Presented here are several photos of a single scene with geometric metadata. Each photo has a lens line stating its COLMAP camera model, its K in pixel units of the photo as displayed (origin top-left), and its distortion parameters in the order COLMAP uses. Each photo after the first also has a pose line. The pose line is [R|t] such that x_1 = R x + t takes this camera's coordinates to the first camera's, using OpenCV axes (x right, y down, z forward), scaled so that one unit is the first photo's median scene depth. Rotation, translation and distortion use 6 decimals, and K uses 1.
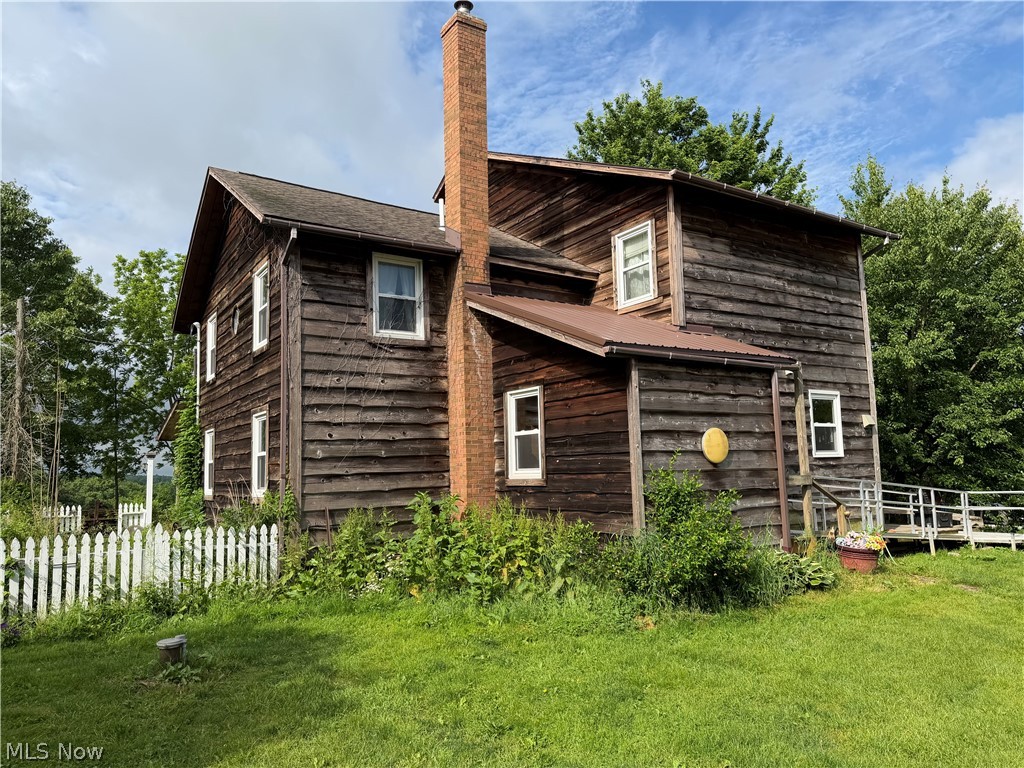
lens RADIAL K [[718.8, 0, 571.6], [0, 718.8, 386.7], [0, 0, 1]] dist [0.039318, -0.039928]
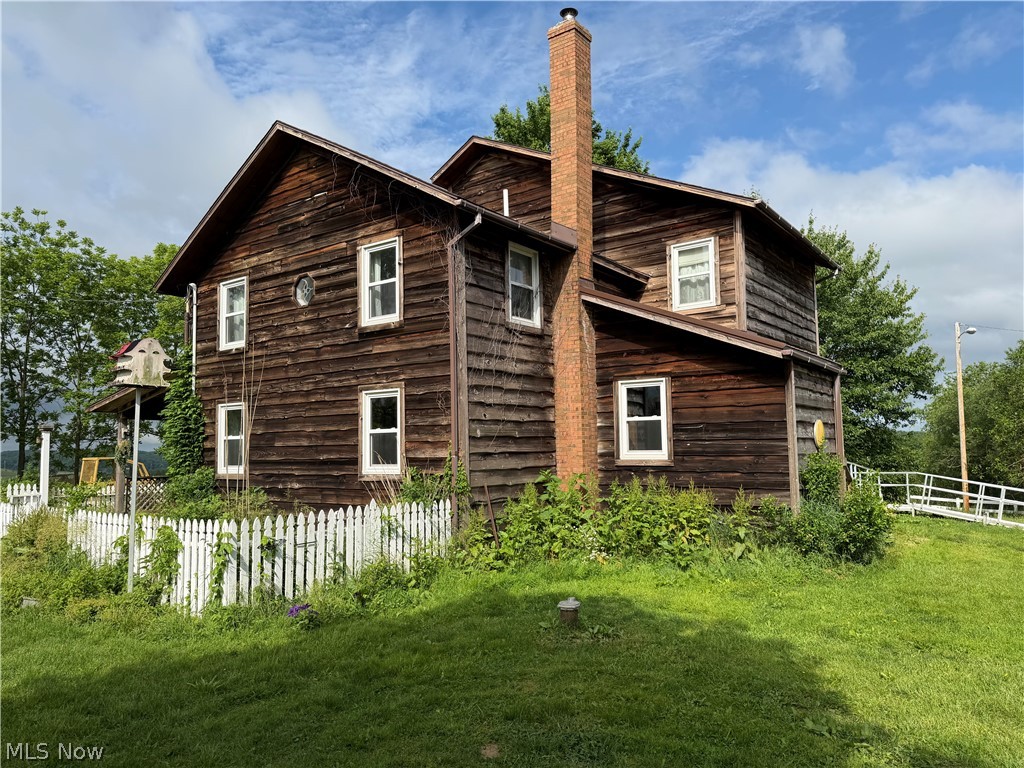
lens RADIAL K [[718.8, 0, 529.4], [0, 718.8, 391.8], [0, 0, 1]] dist [0.039318, -0.039928]
pose [[0.939555, 0.041135, 0.339919, -0.564551], [-0.051304, 0.998463, 0.020980, 0.007180], [-0.338533, -0.037151, 0.940221, 0.005122]]
